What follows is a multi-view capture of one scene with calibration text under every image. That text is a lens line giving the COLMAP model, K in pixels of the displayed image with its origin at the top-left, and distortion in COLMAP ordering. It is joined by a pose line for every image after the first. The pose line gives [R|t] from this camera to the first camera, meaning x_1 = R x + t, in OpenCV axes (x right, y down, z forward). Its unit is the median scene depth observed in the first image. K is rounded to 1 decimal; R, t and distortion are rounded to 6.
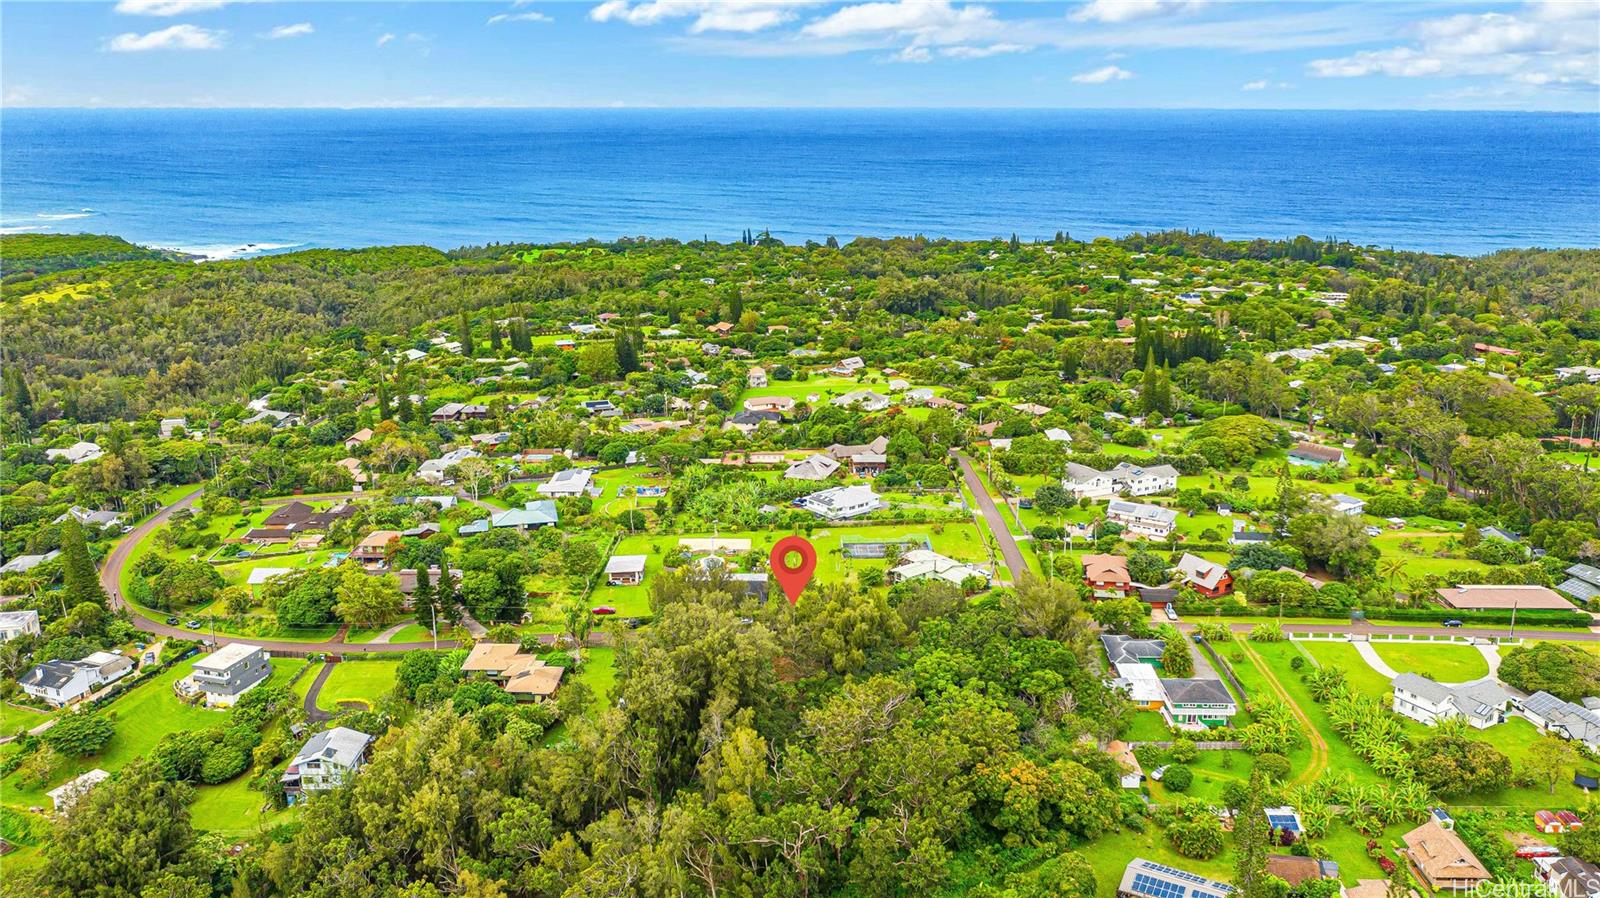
lens RADIAL K [[1264.2, 0, 800.8], [0, 1264.2, 447.1], [0, 0, 1]] dist [-0.004112, 0.030186]
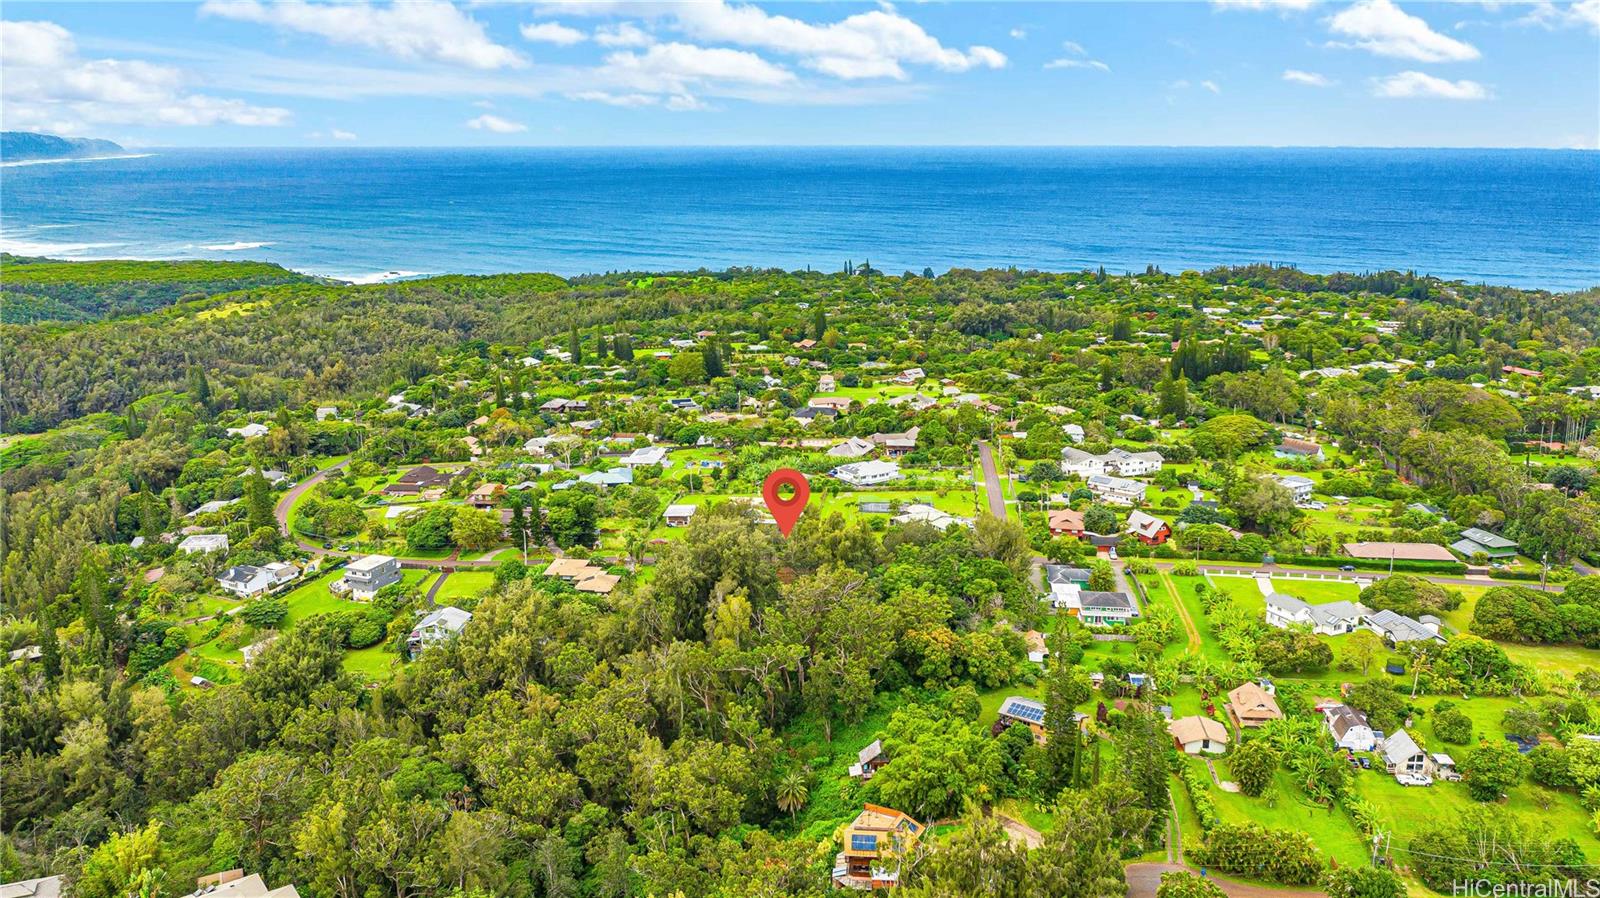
lens RADIAL K [[1255.1, 0, 796.3], [0, 1255.1, 456.0], [0, 0, 1]] dist [-0.020813, 0.054658]
pose [[0.995294, 0.023609, -0.093982, 0.064409], [-0.025443, 0.999508, -0.018359, 0.042912], [0.093503, 0.020664, 0.995405, -0.153913]]
